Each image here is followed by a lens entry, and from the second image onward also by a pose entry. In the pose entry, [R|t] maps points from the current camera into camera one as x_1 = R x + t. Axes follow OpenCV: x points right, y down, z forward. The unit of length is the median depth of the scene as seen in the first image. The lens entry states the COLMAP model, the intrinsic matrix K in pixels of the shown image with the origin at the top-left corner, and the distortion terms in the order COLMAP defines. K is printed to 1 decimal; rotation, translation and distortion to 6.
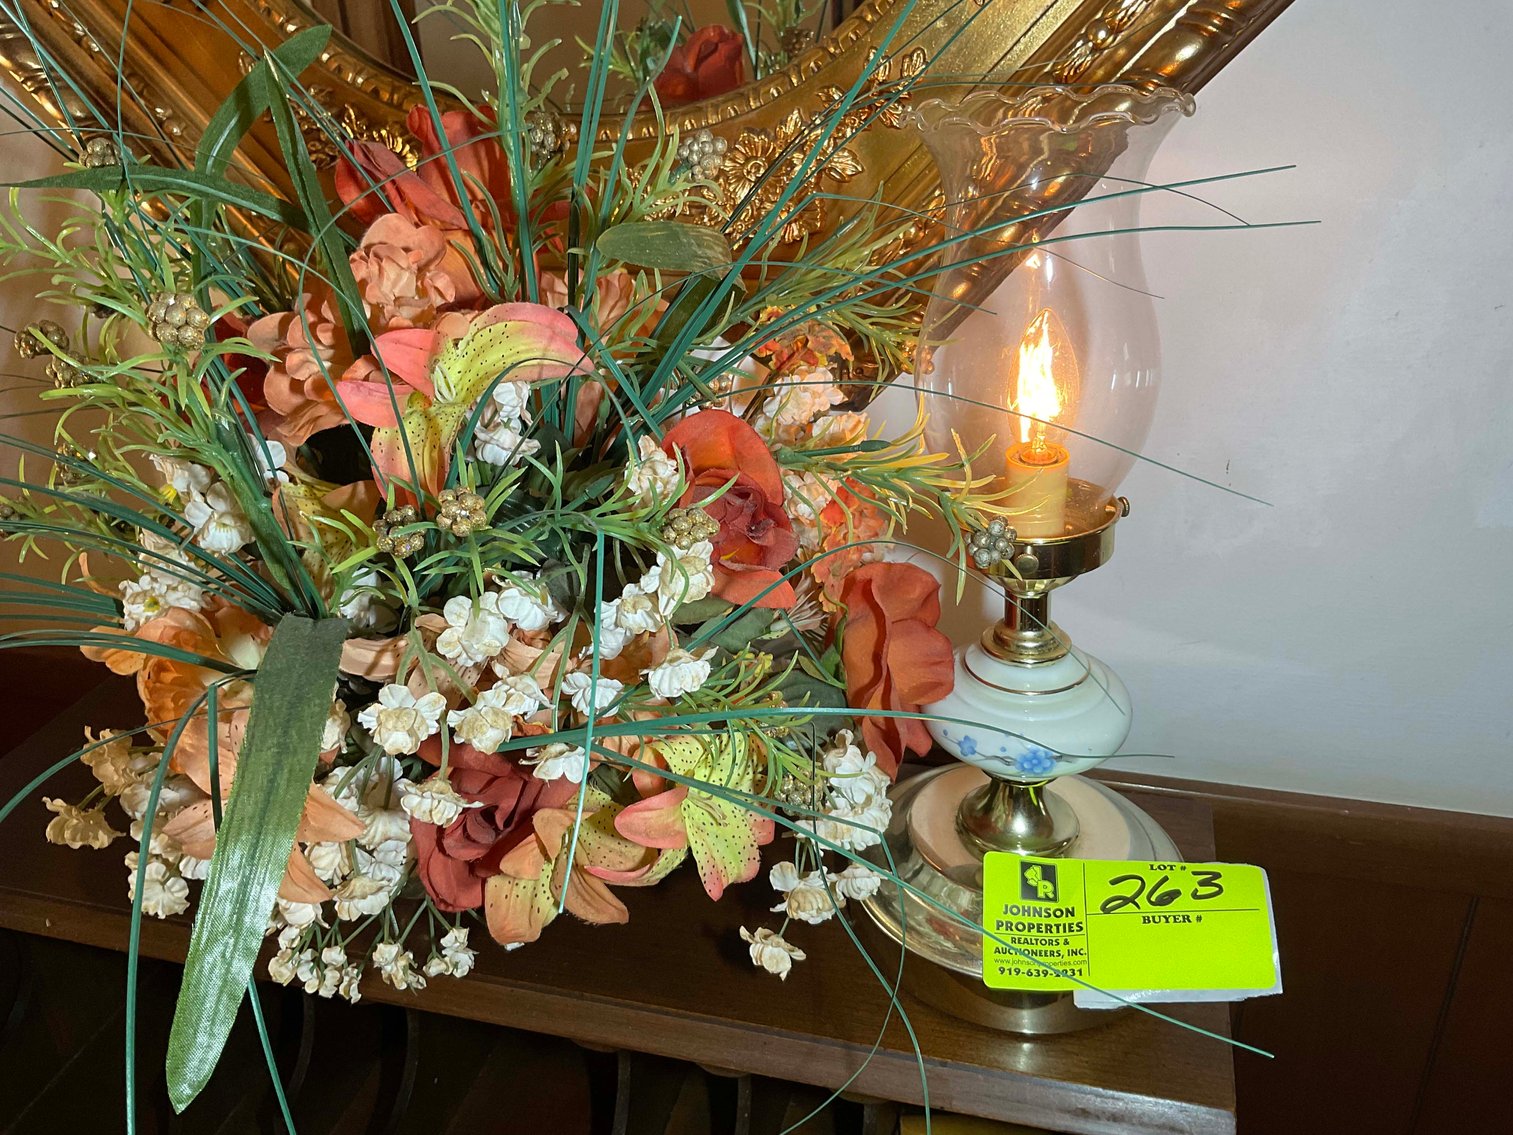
lens RADIAL K [[1275.8, 0, 756.9], [0, 1275.8, 567.7], [0, 0, 1]] dist [-0.004255, -0.000926]
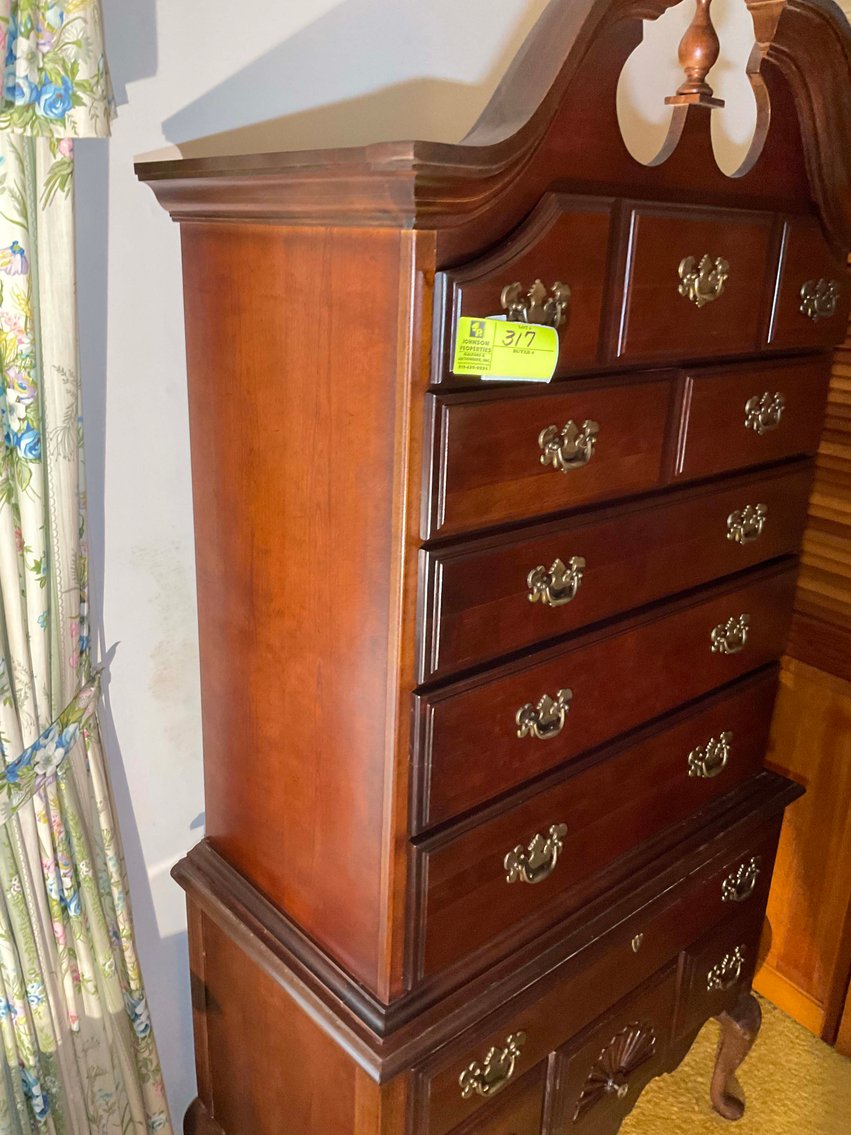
lens RADIAL K [[957.1, 0, 425.1], [0, 957.1, 568.7], [0, 0, 1]] dist [-0.004255, -0.000926]
pose [[0.981749, 0.055752, 0.181827, -0.193482], [-0.141326, 0.853639, 0.501326, -0.280640], [-0.127265, -0.517873, 0.845938, -0.812734]]
